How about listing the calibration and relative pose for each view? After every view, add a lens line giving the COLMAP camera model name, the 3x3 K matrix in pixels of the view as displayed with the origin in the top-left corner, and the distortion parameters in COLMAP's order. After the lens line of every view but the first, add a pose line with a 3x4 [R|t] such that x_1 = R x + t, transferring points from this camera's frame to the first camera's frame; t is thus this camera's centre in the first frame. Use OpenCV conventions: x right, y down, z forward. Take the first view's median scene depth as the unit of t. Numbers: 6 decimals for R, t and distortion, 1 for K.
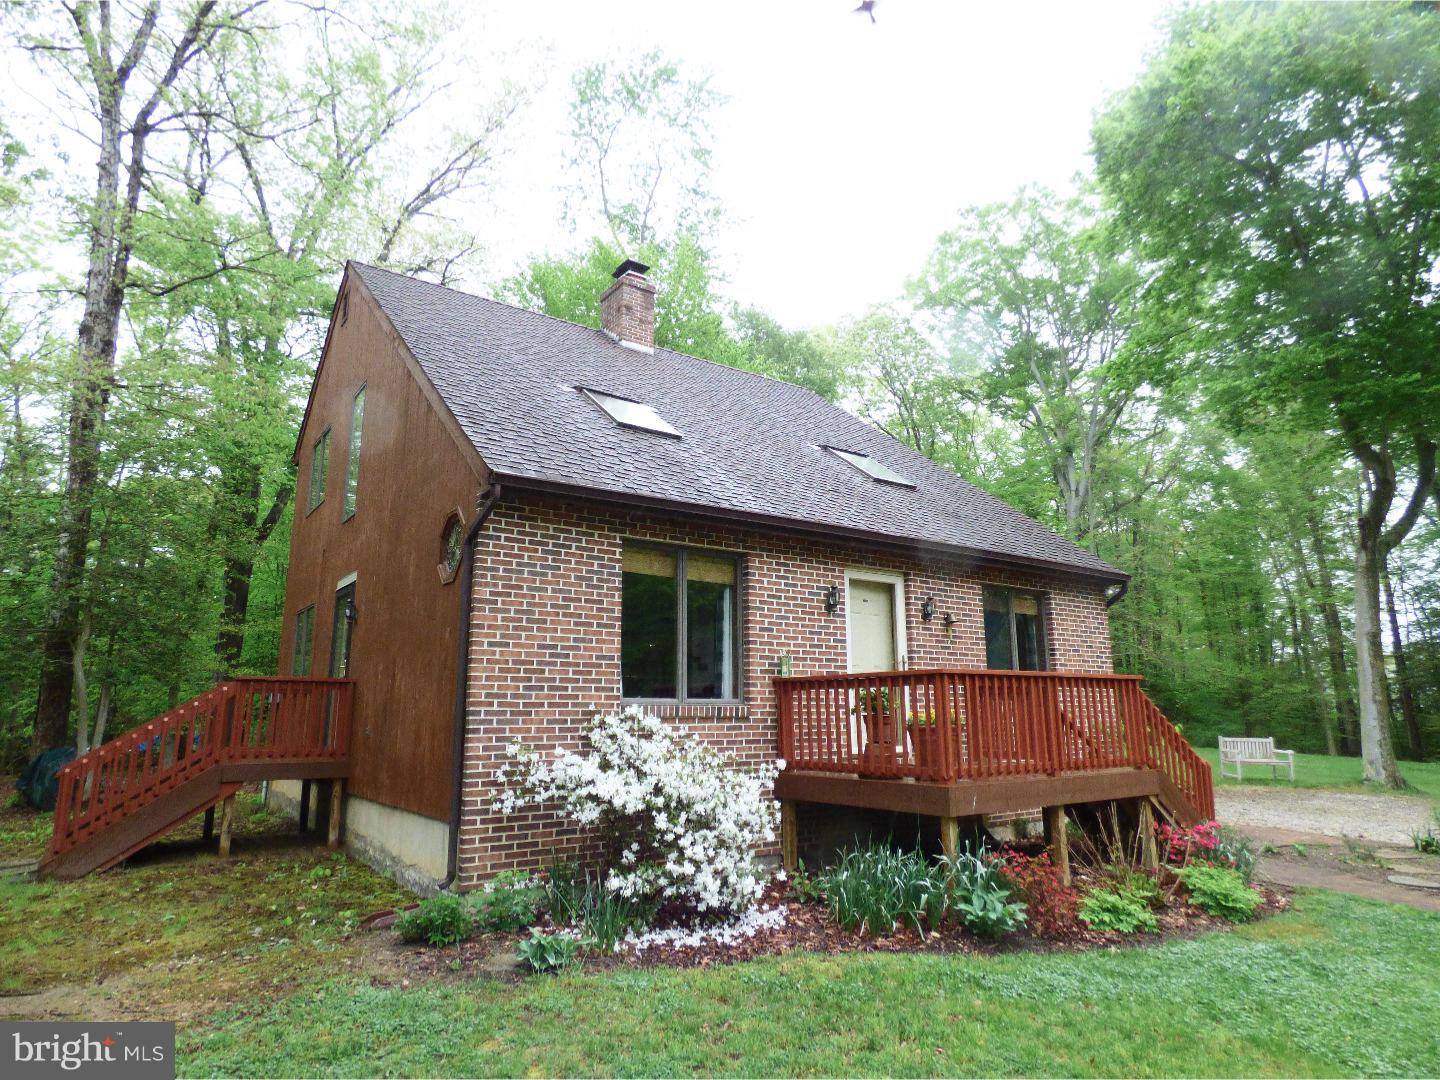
lens RADIAL K [[855.3, 0, 712.4], [0, 855.3, 536.7], [0, 0, 1]] dist [-0.013183, 0.000802]
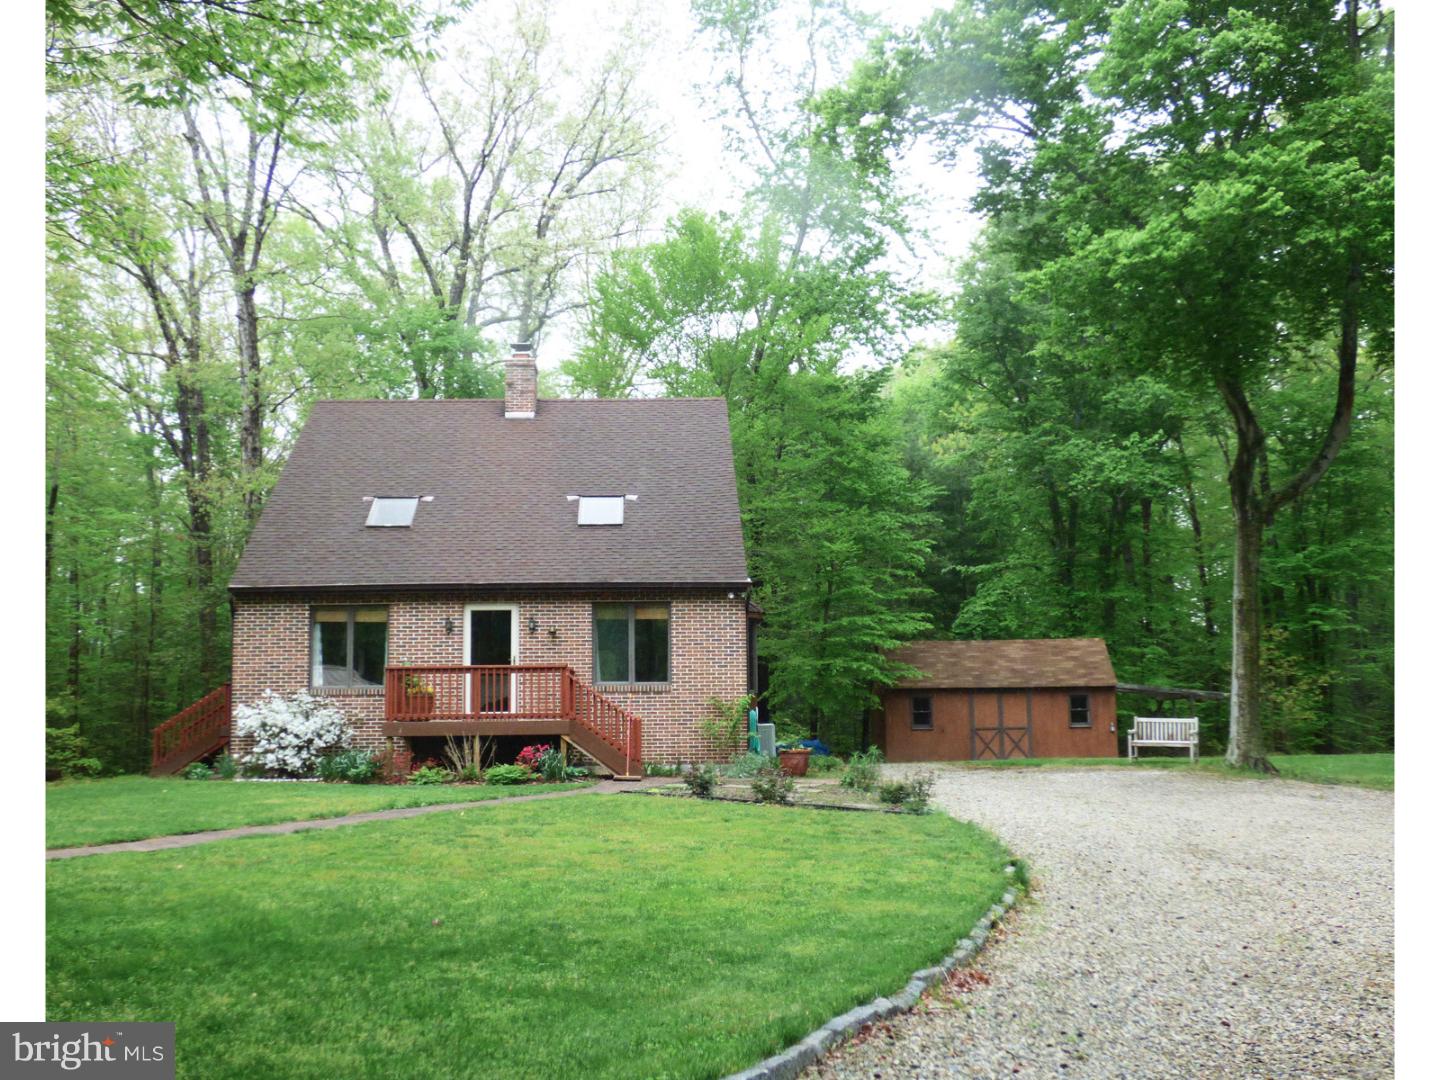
lens RADIAL K [[1476.8, 0, 642.6], [0, 1476.8, 536.2], [0, 0, 1]] dist [0.033221, 0.004037]
pose [[0.815308, -0.086929, -0.572465, 2.502409], [0.124562, 0.991850, 0.026789, -0.154501], [0.565471, -0.093148, 0.819491, -1.355699]]
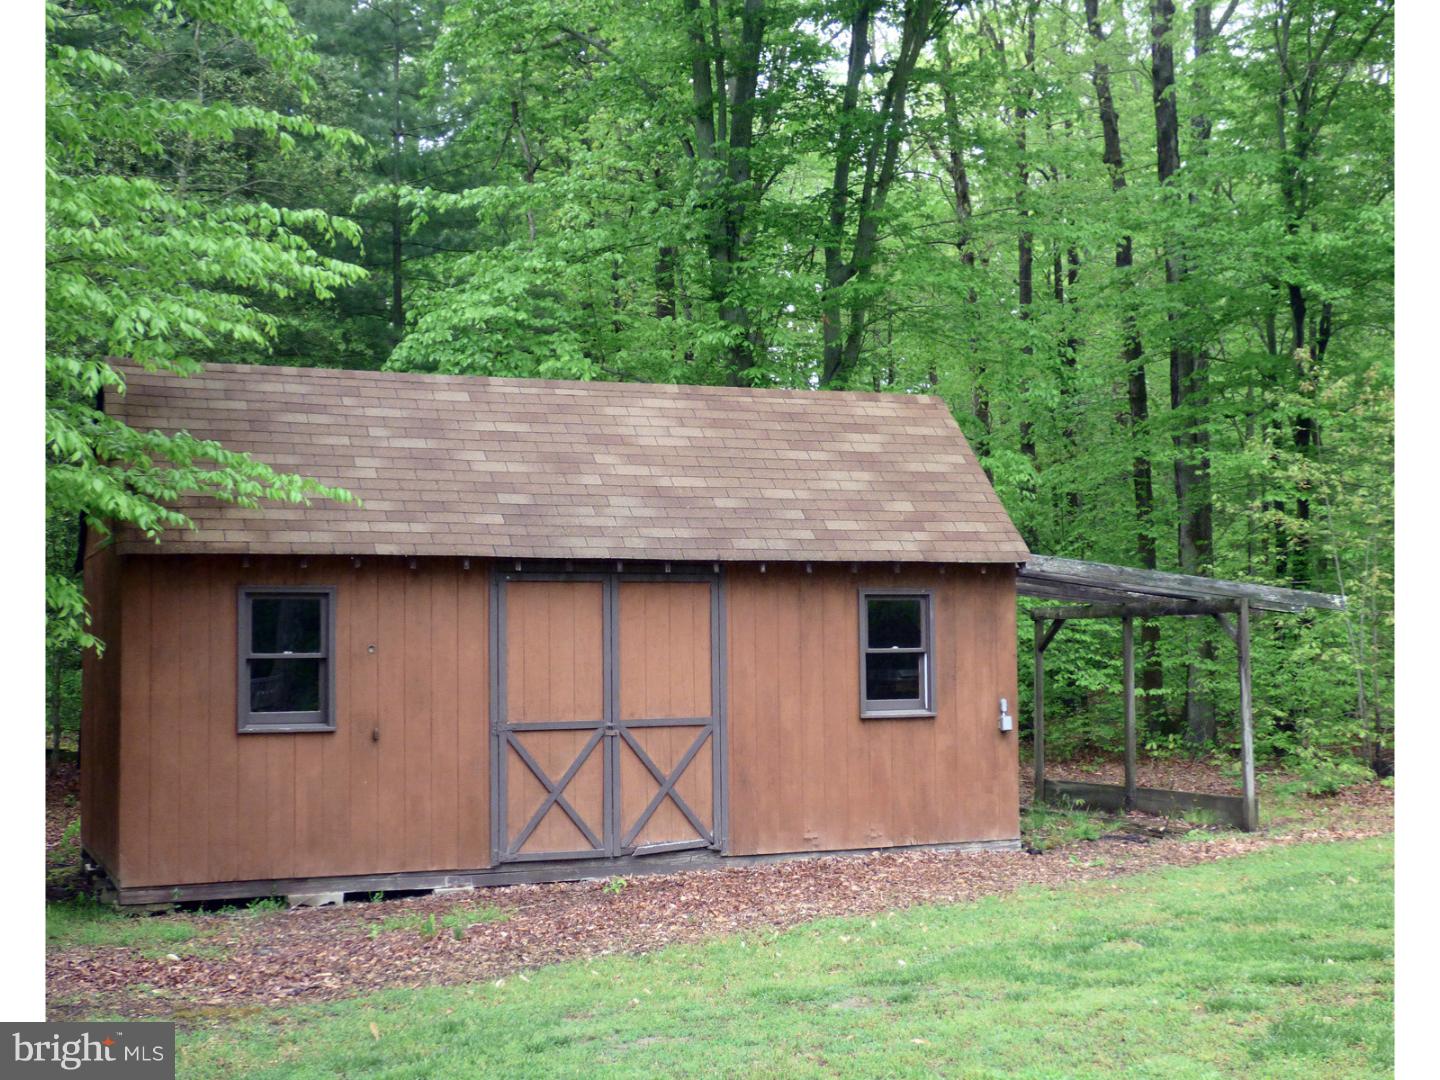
lens RADIAL K [[1919.9, 0, 720.0], [0, 1919.9, 540.0], [0, 0, 1]] dist [-0.000797, -0.003013]
pose [[0.982008, -0.013131, -0.188381, 0.662002], [0.041087, 0.988538, 0.145275, 0.501262], [0.184314, -0.150401, 0.971292, 2.481862]]
